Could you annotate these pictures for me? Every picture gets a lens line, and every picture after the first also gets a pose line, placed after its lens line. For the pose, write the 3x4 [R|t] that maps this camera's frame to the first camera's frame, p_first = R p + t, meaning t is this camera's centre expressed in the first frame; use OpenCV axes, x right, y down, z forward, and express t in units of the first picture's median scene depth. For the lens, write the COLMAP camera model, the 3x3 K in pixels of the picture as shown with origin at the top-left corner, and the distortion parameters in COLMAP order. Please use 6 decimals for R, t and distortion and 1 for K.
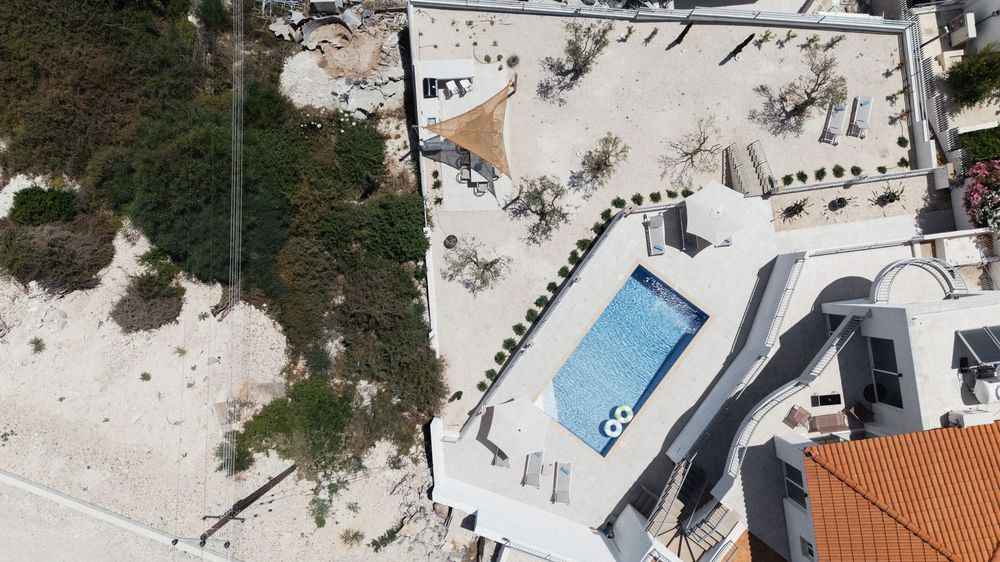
lens RADIAL K [[736.5, 0, 503.0], [0, 736.5, 279.6], [0, 0, 1]] dist [0.115538, -0.240785]
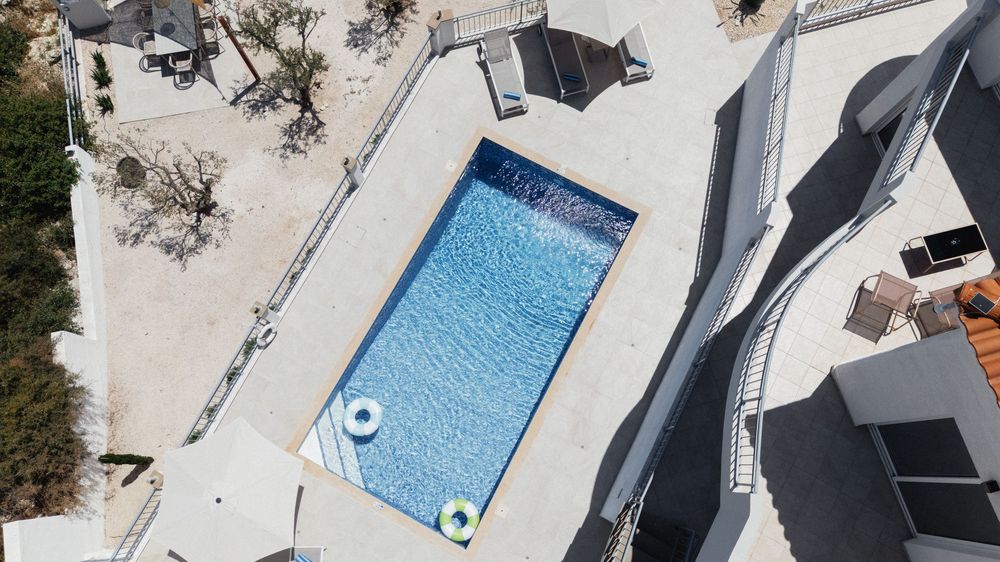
lens RADIAL K [[752.6, 0, 500.7], [0, 752.6, 265.2], [0, 0, 1]] dist [0.034495, -0.002912]
pose [[0.988170, -0.149613, 0.033710, 0.159196], [0.153306, 0.957614, -0.243868, 0.182453], [0.004205, 0.246151, 0.969222, 0.504605]]
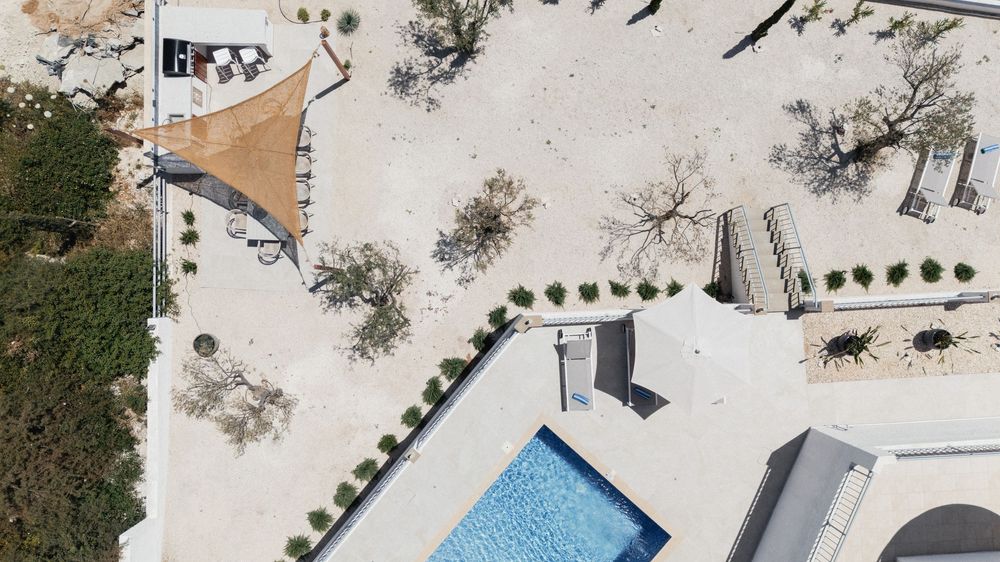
lens RADIAL K [[769.0, 0, 500.0], [0, 769.0, 281.0], [0, 0, 1]] dist [0.105866, -0.168669]
pose [[0.997313, 0.073247, -0.001163, 0.141024], [-0.073255, 0.997252, -0.011066, -0.108492], [0.000349, 0.011121, 0.999938, 0.437128]]
